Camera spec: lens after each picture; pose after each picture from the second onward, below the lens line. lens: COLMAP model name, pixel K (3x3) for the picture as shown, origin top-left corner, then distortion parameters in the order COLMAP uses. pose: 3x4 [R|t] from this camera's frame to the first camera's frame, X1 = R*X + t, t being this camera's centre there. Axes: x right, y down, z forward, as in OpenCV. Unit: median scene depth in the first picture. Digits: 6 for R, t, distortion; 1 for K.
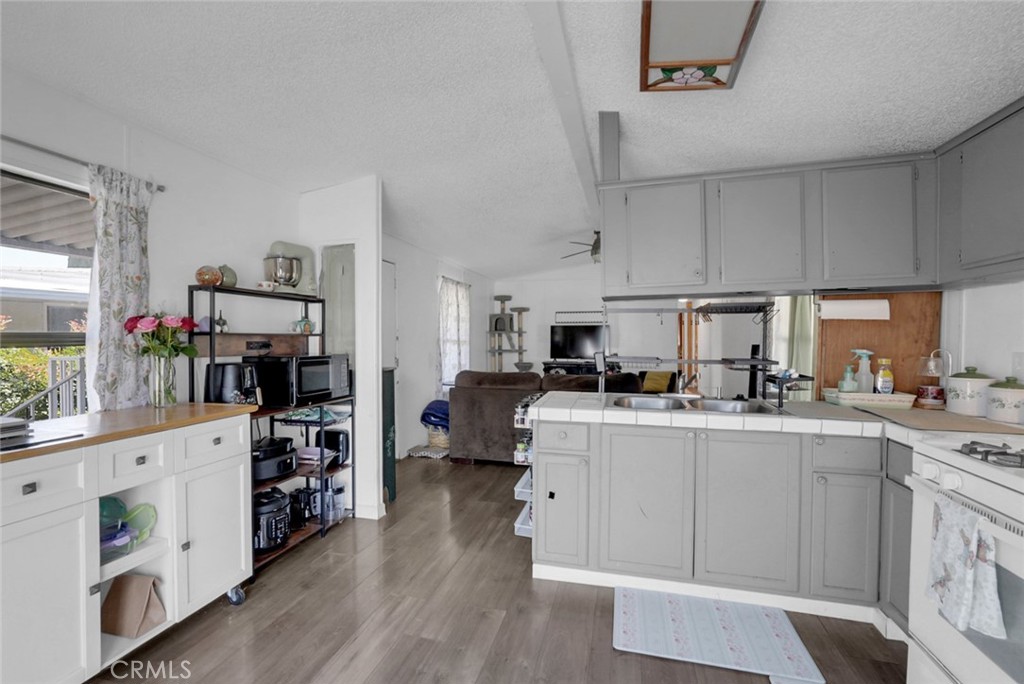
lens RADIAL K [[451.1, 0, 514.4], [0, 451.1, 341.3], [0, 0, 1]] dist [-0.001119, -0.000115]
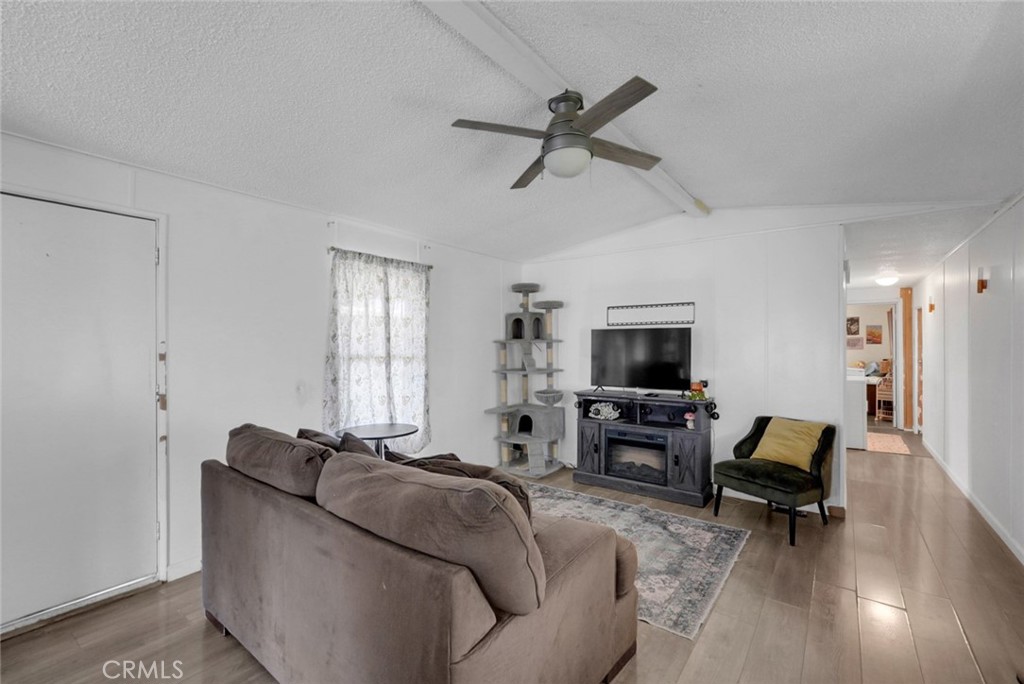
lens RADIAL K [[451.1, 0, 514.4], [0, 451.1, 341.3], [0, 0, 1]] dist [-0.001119, -0.000115]
pose [[0.927737, -0.000293, -0.373234, 0.202771], [-0.004081, 0.999932, -0.010930, -0.013126], [0.373212, 0.011664, 0.927673, 0.400041]]
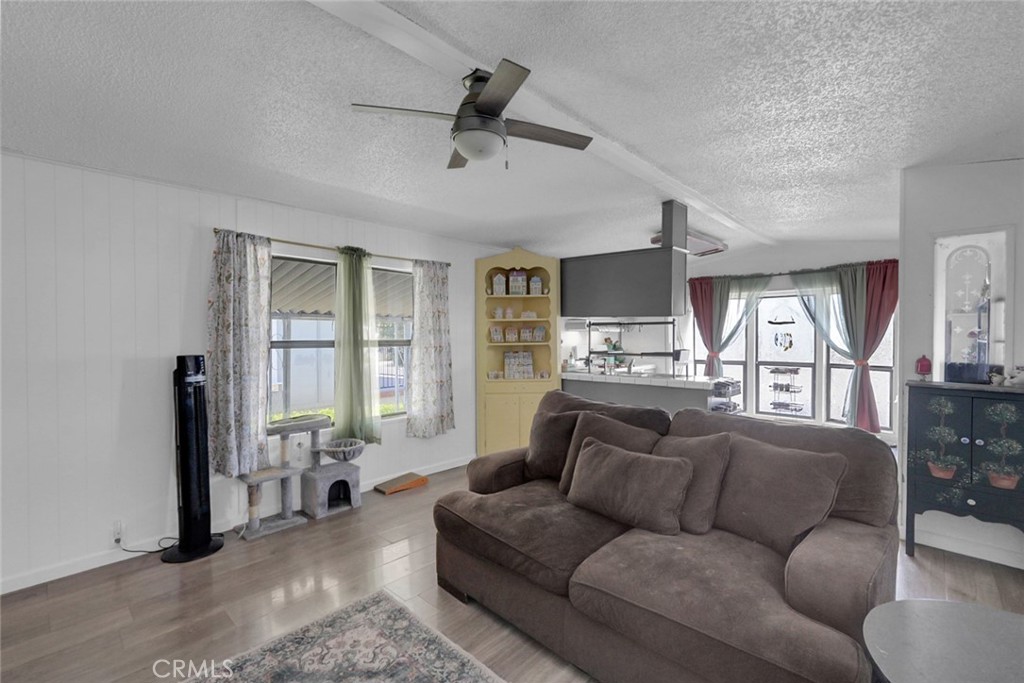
lens RADIAL K [[451.1, 0, 514.4], [0, 451.1, 340.8], [0, 0, 1]] dist [-0.001119, -0.000115]
pose [[-0.880485, -0.001391, 0.474071, -0.019655], [0.006018, 0.999882, 0.014112, -0.013217], [-0.474035, 0.015278, -0.880373, 0.902172]]
